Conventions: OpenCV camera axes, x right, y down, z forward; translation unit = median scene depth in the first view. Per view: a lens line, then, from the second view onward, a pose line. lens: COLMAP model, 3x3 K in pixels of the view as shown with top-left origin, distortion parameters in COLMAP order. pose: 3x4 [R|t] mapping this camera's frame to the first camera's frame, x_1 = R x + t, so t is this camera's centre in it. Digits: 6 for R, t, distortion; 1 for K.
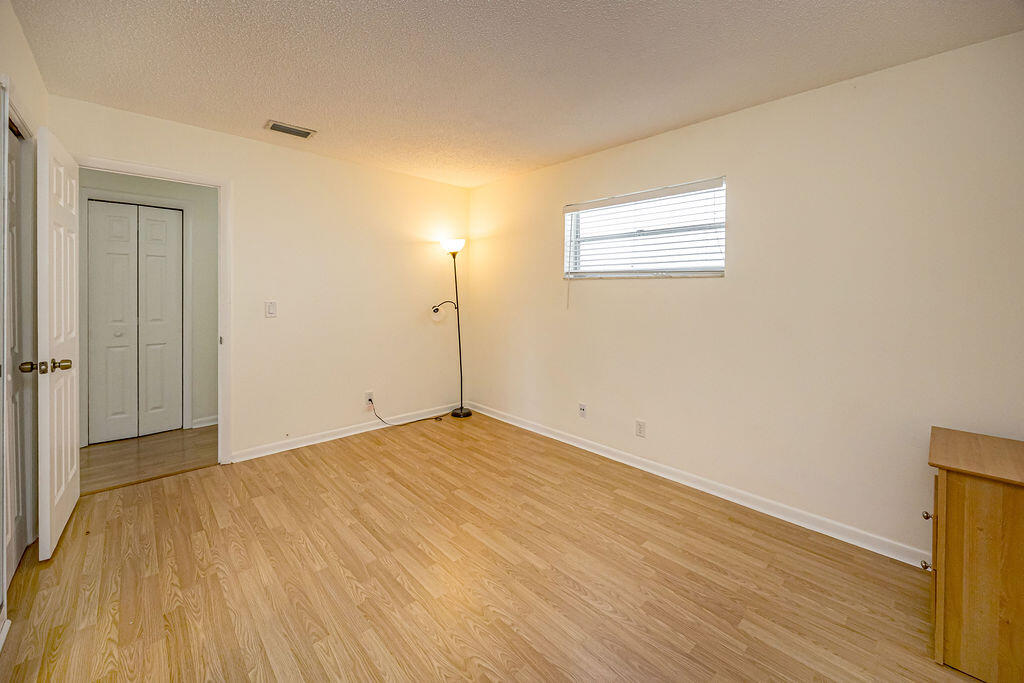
lens RADIAL K [[409.5, 0, 513.5], [0, 409.5, 332.3], [0, 0, 1]] dist [-0.000553, -0.000401]
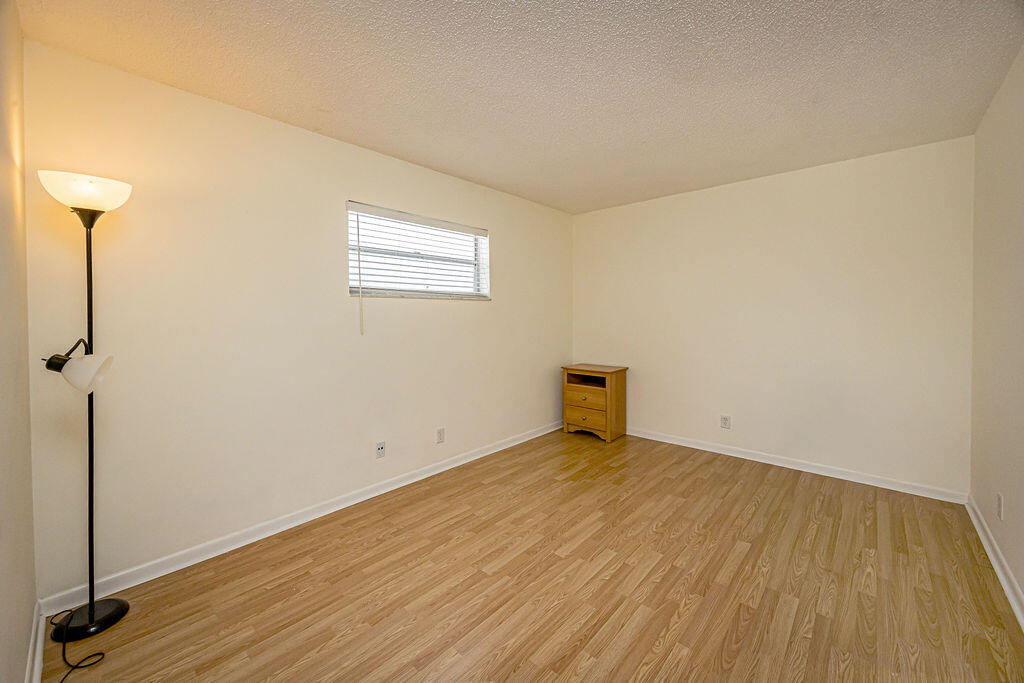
lens RADIAL K [[409.5, 0, 517.6], [0, 409.5, 341.2], [0, 0, 1]] dist [-0.000553, -0.000401]
pose [[-0.103384, -0.073932, 0.991890, -0.960125], [0.100181, 0.991388, 0.084337, -0.105623], [-0.989583, 0.108088, -0.095088, 1.071048]]
